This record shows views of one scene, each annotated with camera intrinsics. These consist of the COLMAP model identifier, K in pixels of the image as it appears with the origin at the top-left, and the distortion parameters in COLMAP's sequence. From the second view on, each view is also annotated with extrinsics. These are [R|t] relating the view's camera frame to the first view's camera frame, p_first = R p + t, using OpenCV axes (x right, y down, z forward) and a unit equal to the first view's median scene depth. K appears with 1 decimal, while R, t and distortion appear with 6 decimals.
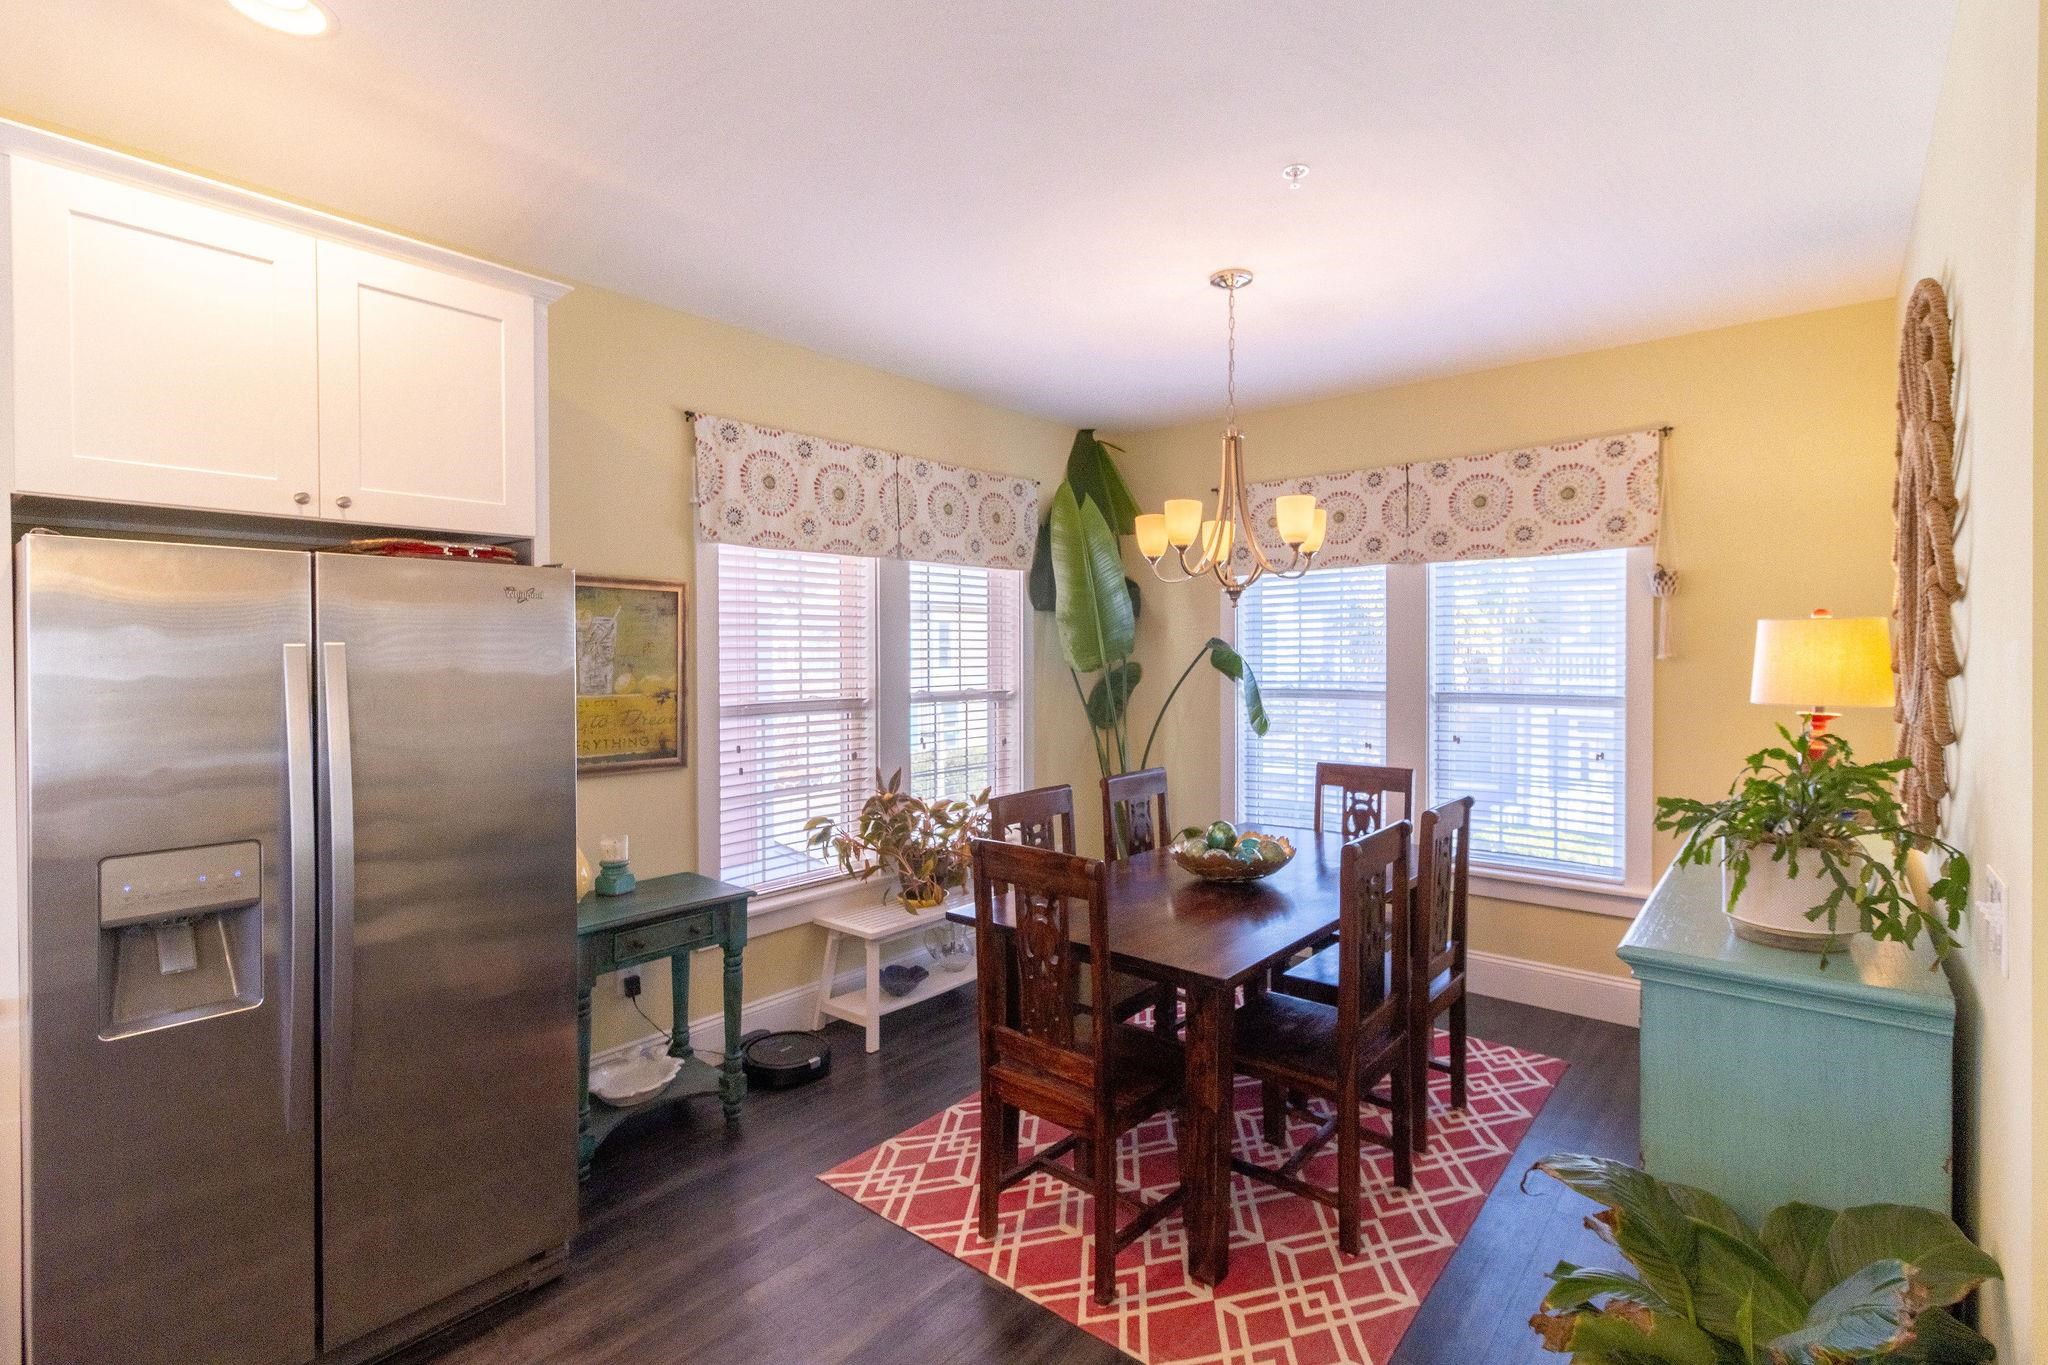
lens RADIAL K [[963.1, 0, 1039.6], [0, 963.1, 643.5], [0, 0, 1]] dist [0.004207, 0.001743]
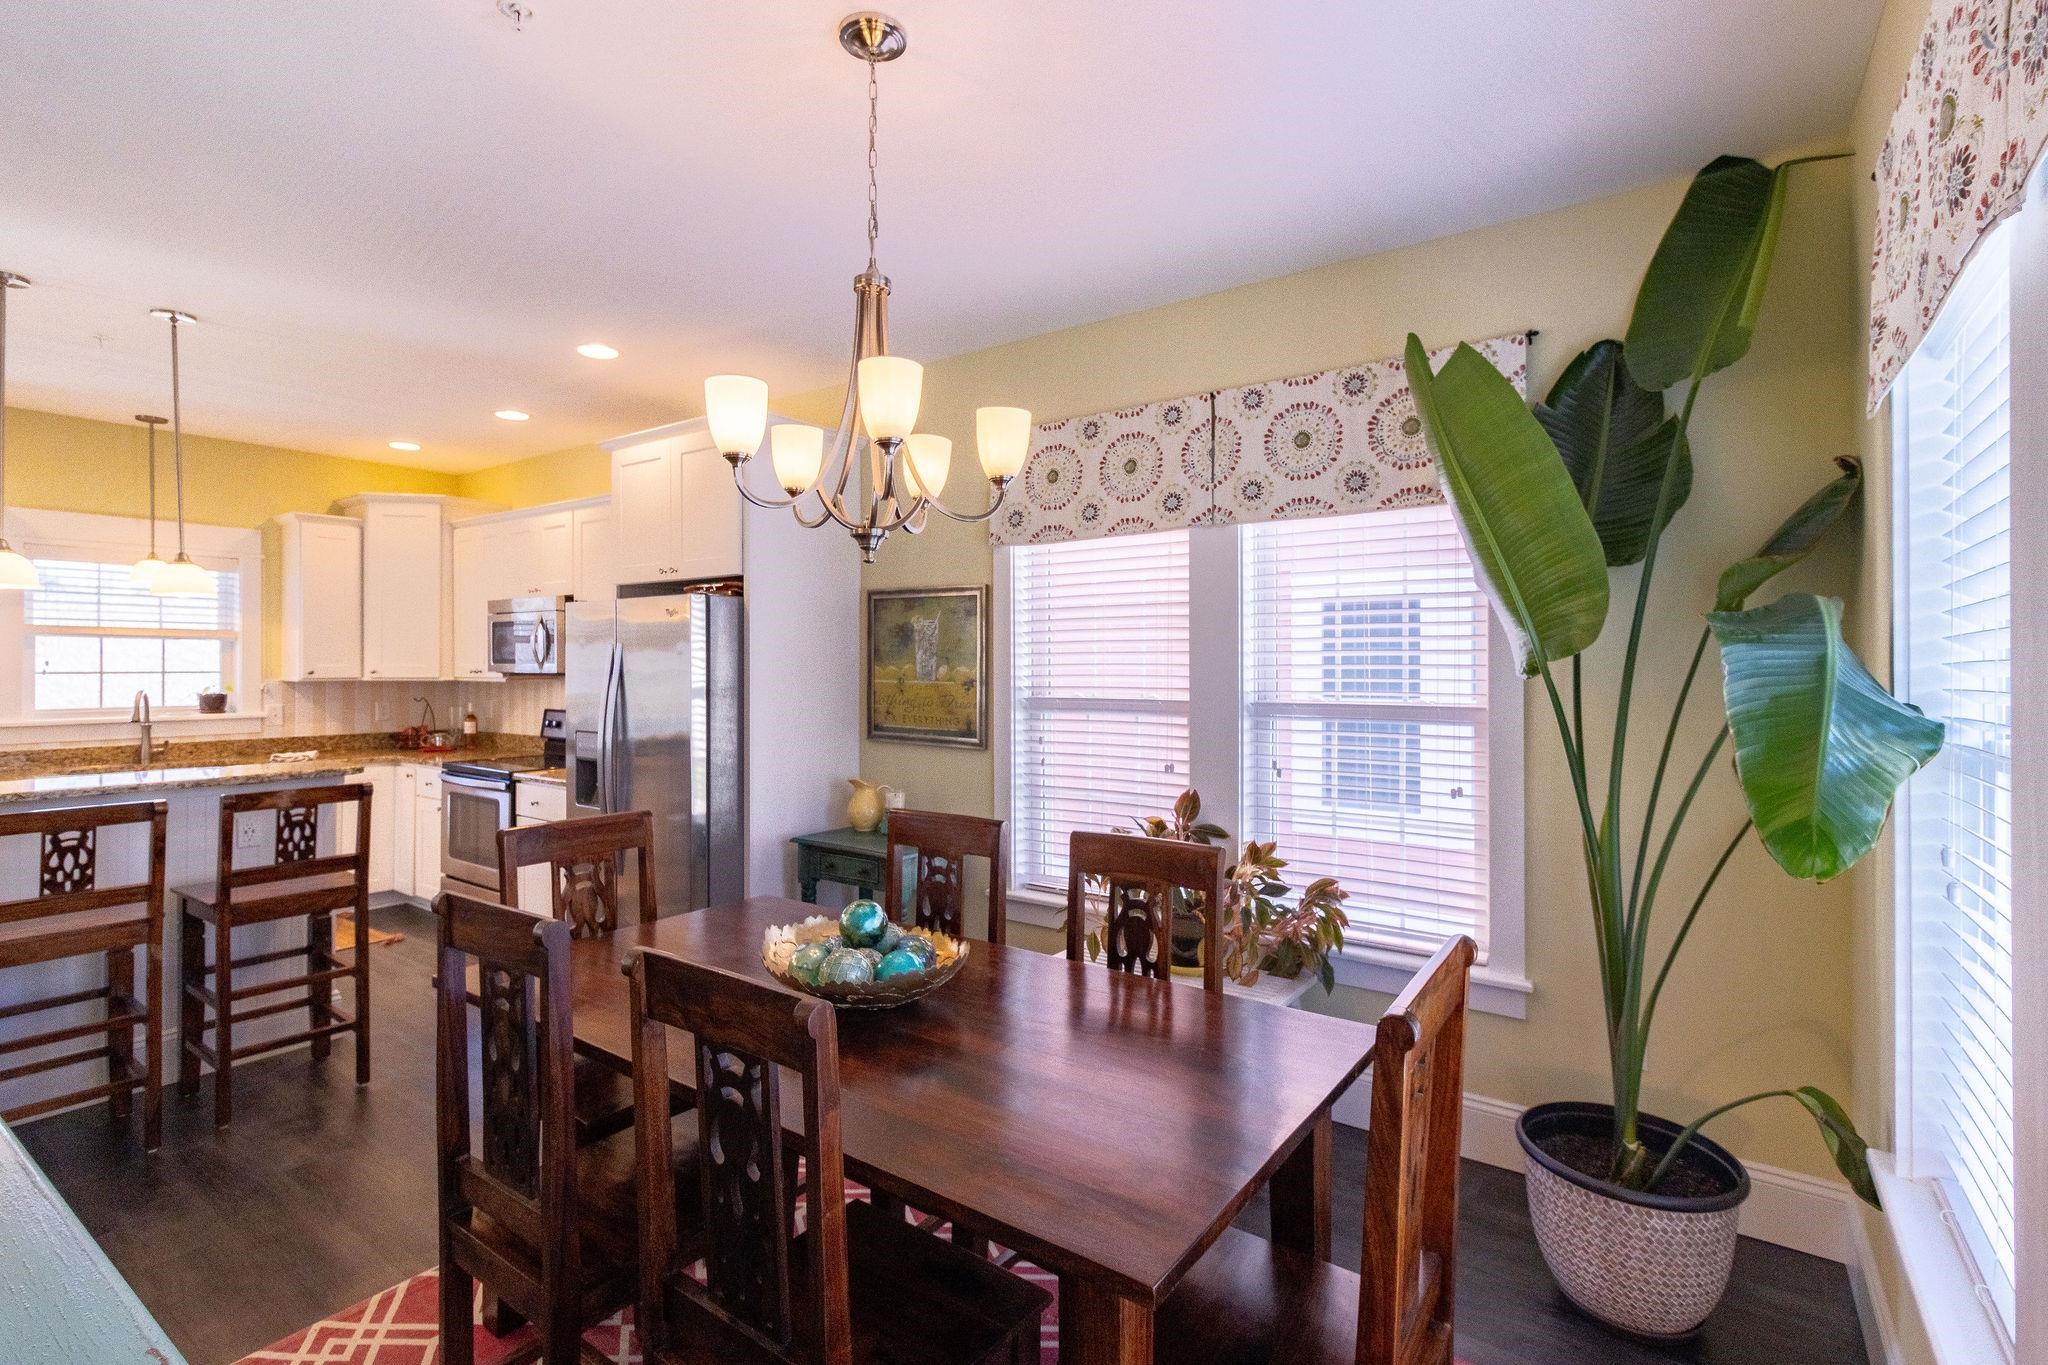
lens RADIAL K [[963.1, 0, 1005.0], [0, 963.1, 674.8], [0, 0, 1]] dist [0.004207, 0.001743]
pose [[0.066975, 0.011583, -0.997687, 0.665754], [0.008264, 0.999892, 0.012163, 0.024328], [0.997720, -0.009059, 0.066872, 0.810864]]
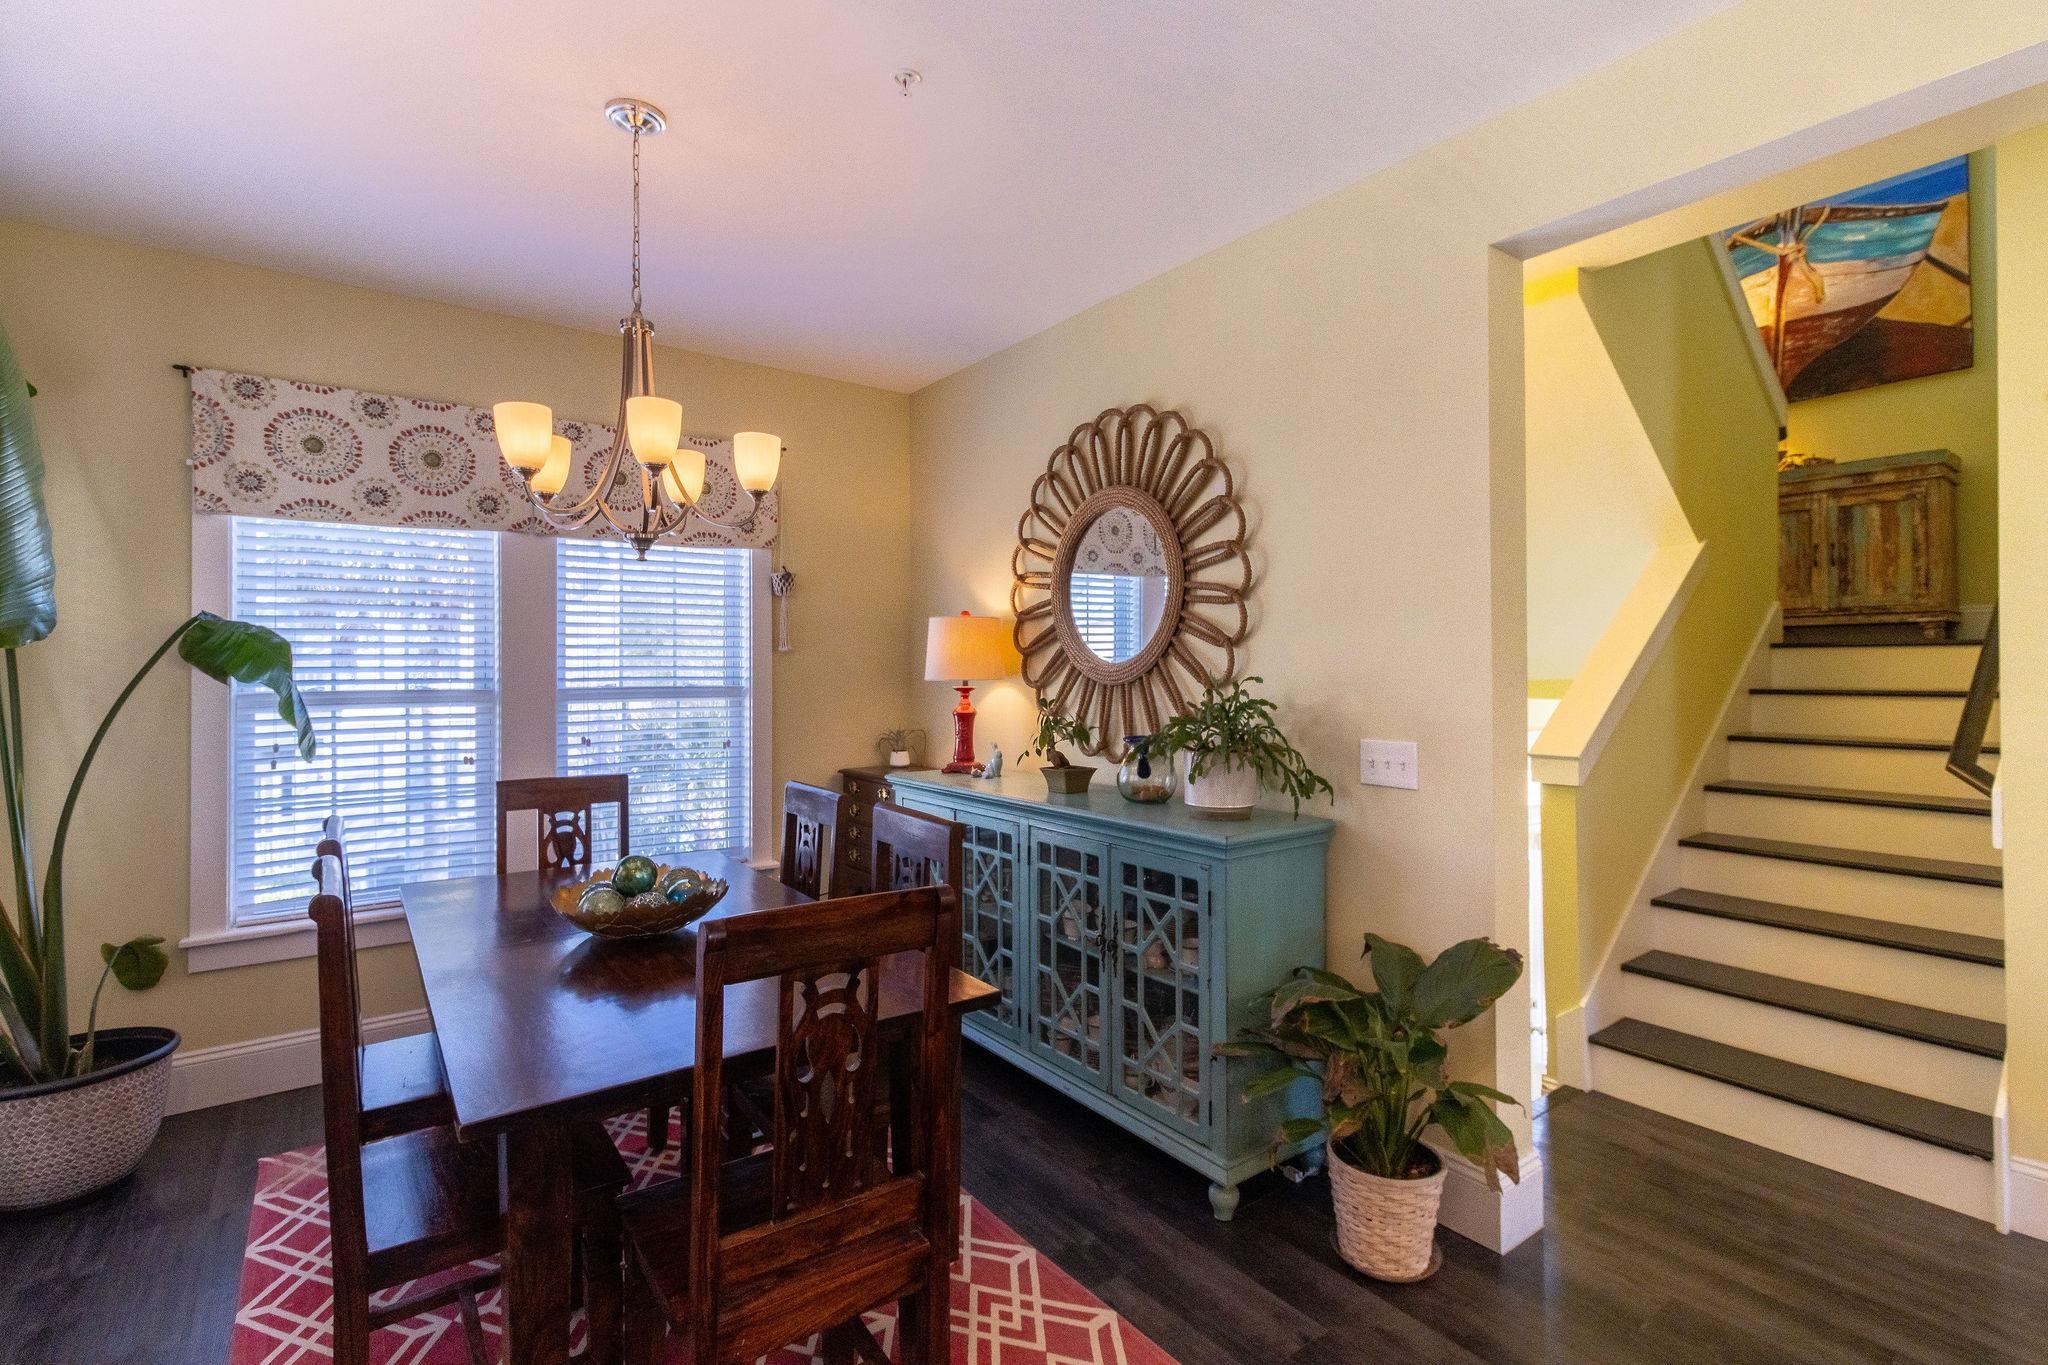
lens RADIAL K [[963.1, 0, 1022.0], [0, 963.1, 673.4], [0, 0, 1]] dist [0.004207, 0.001743]
pose [[0.249201, -0.001052, 0.968451, -0.345083], [-0.006230, 0.999977, 0.002689, 0.034607], [-0.968432, -0.006704, 0.249189, 0.425293]]
